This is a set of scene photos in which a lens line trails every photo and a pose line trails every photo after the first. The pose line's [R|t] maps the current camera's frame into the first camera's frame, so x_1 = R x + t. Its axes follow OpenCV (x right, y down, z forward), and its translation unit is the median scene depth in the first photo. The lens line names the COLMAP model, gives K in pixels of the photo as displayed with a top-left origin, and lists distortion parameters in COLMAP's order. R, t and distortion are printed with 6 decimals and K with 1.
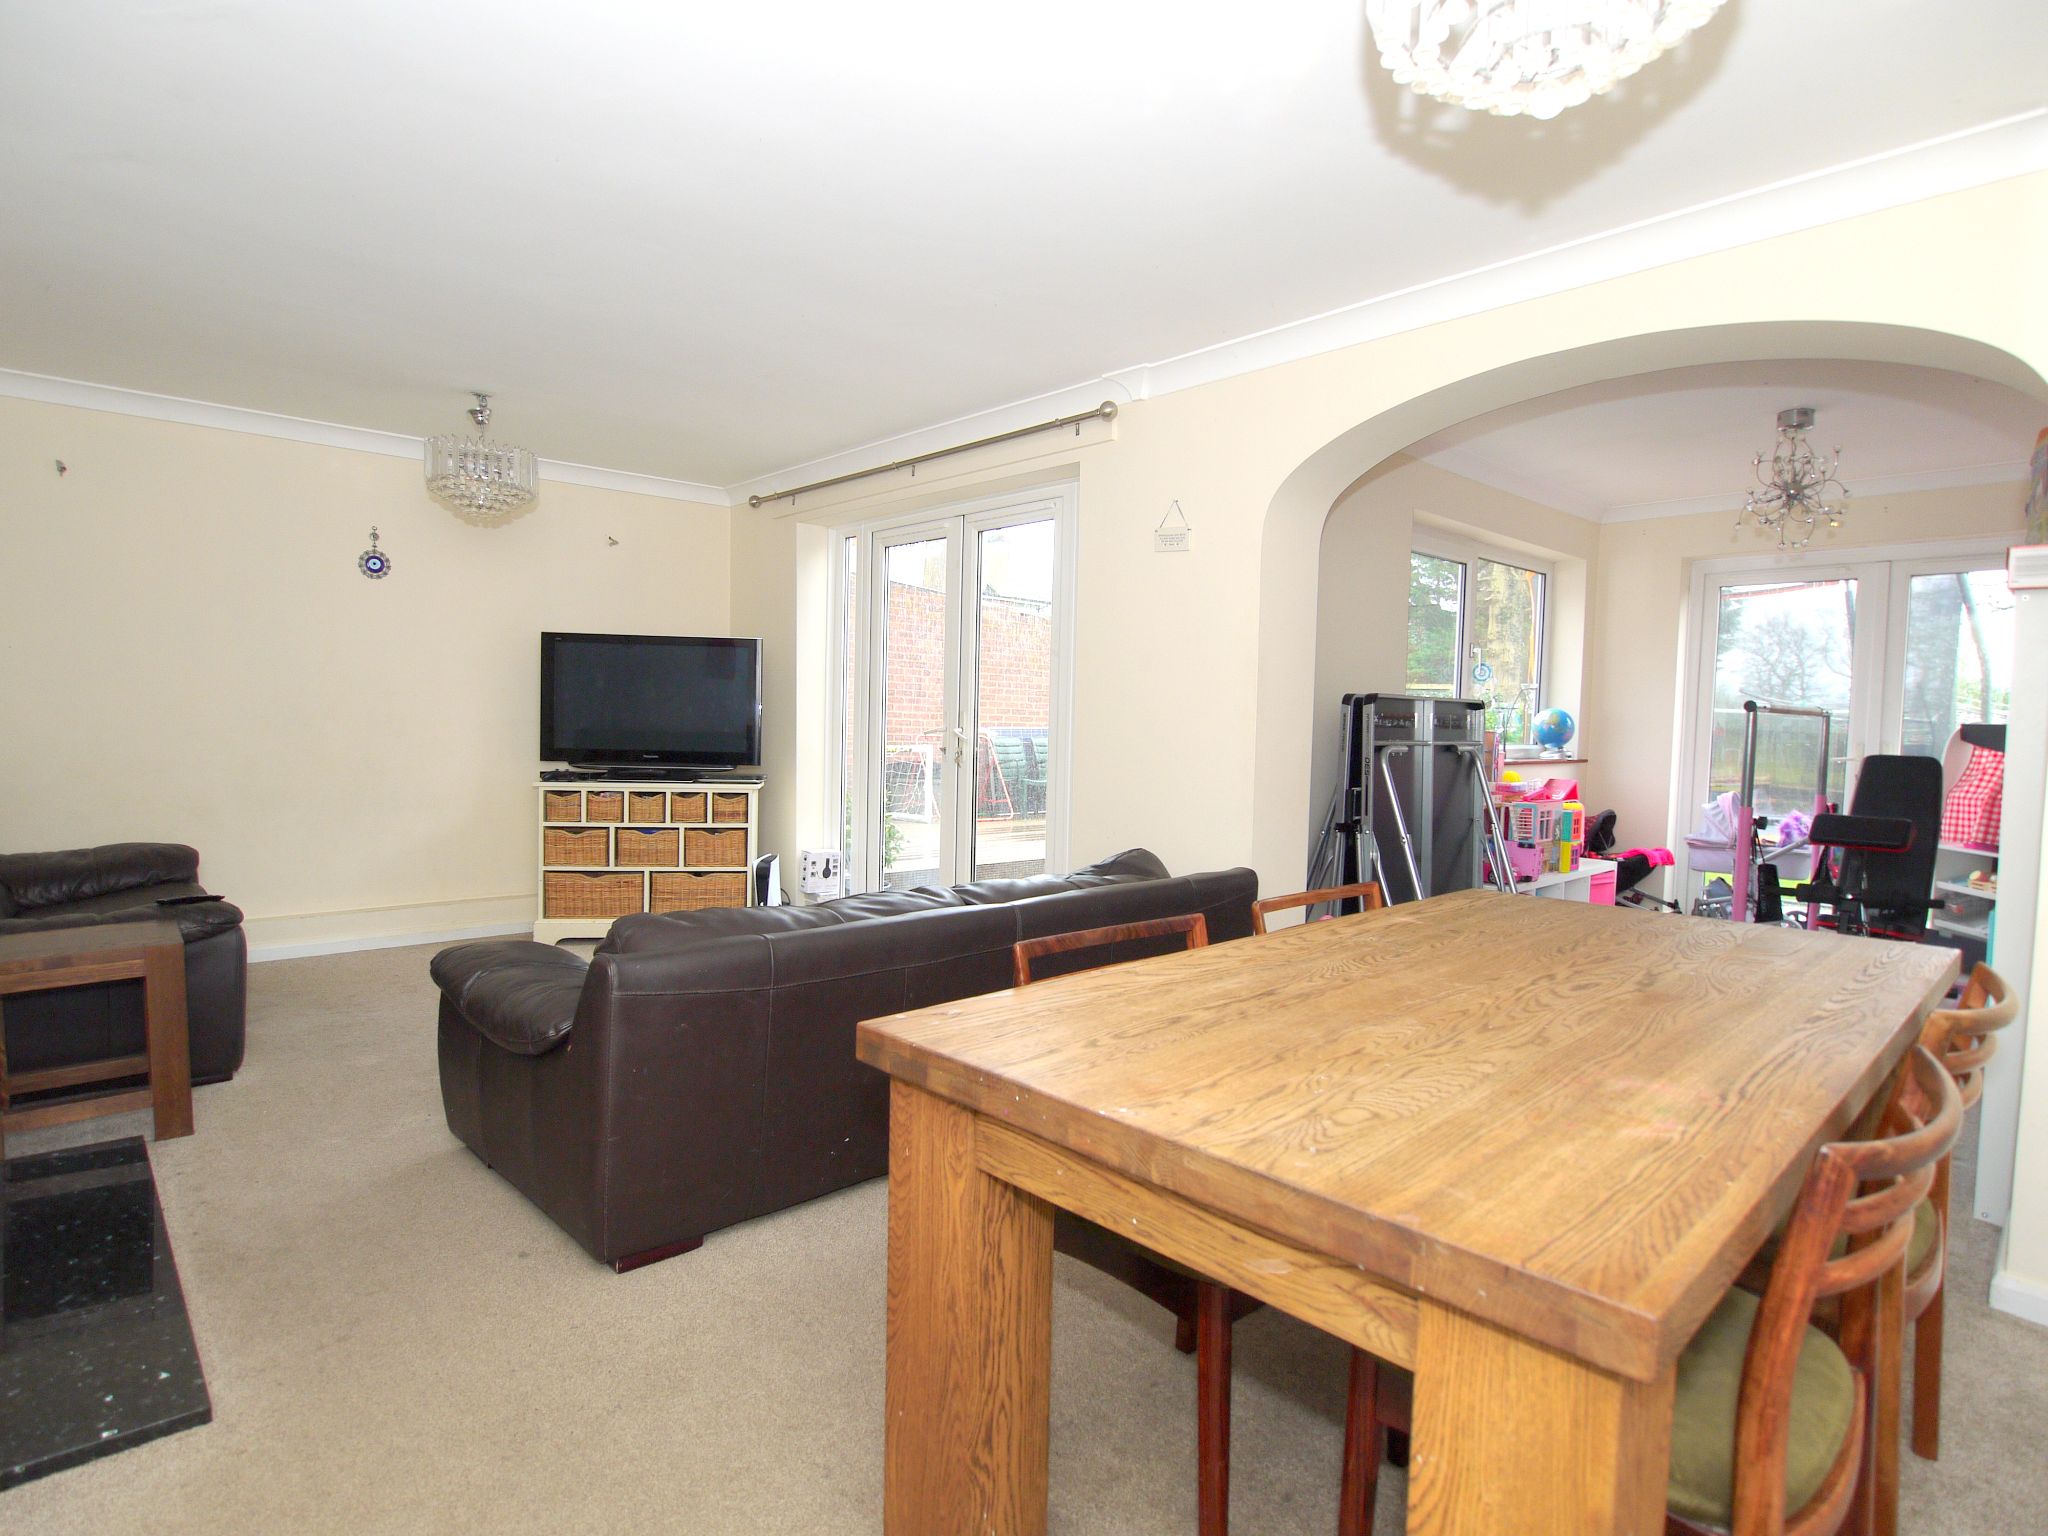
lens RADIAL K [[1091.2, 0, 1026.2], [0, 1091.2, 774.7], [0, 0, 1]] dist [-0.005953, -0.001435]
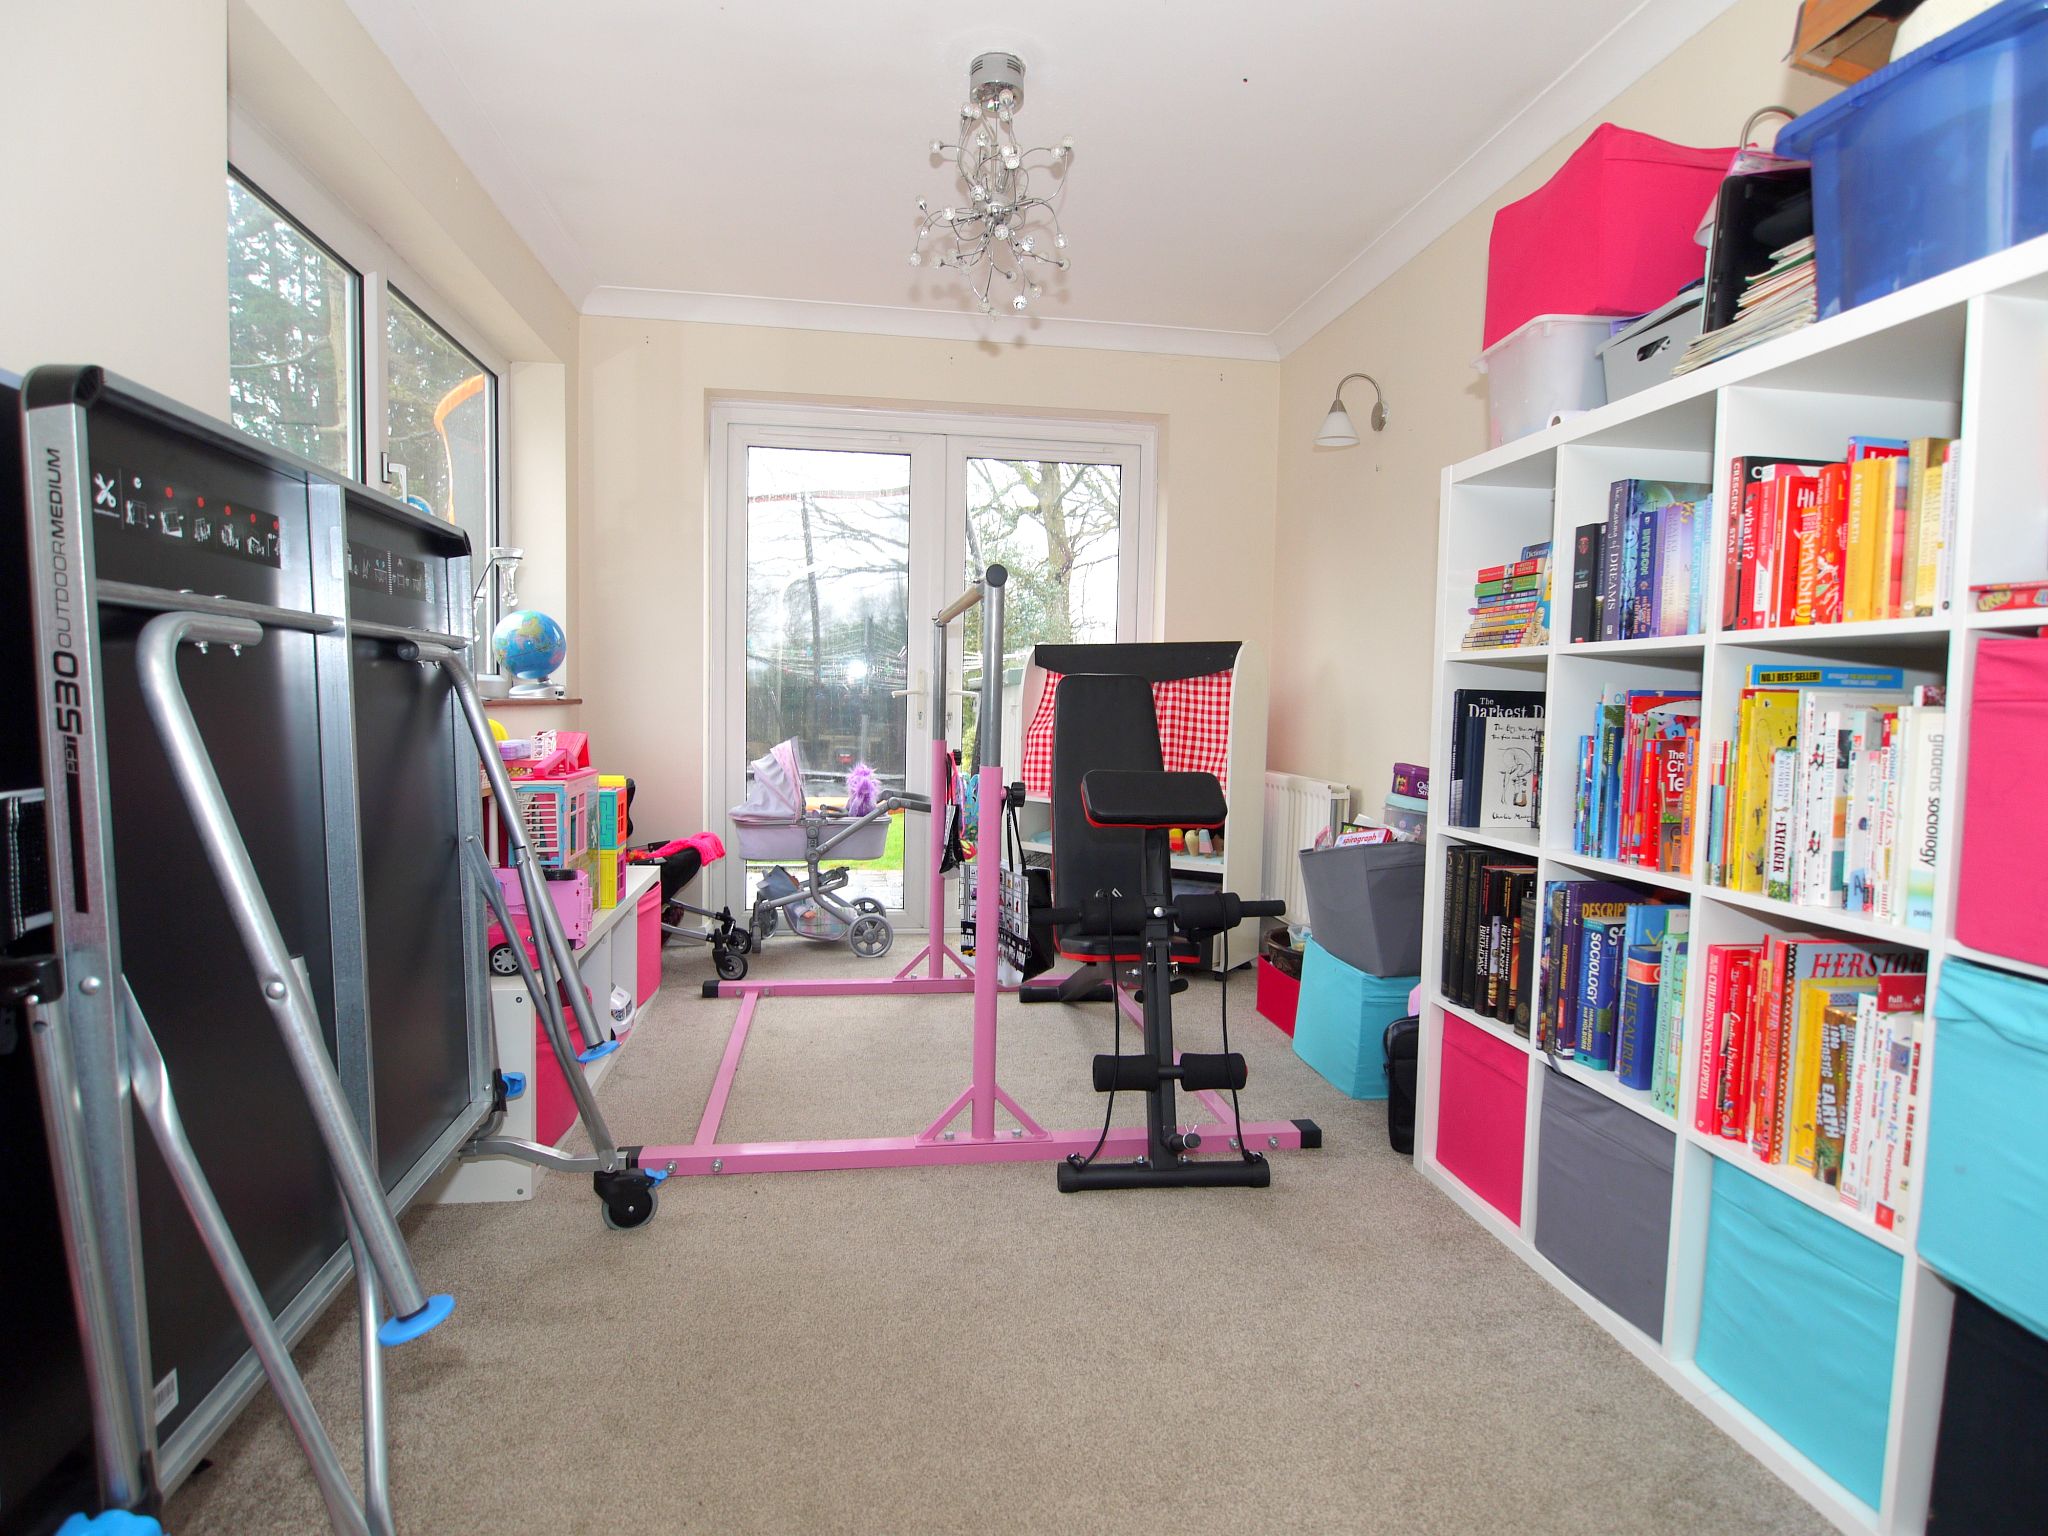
lens RADIAL K [[1091.2, 0, 1024.6], [0, 1091.2, 784.5], [0, 0, 1]] dist [-0.005953, -0.001435]
pose [[0.568680, -0.072736, 0.819337, 0.220456], [0.032561, 0.997293, 0.065934, 0.002301], [-0.821914, -0.010816, 0.569508, 0.650883]]
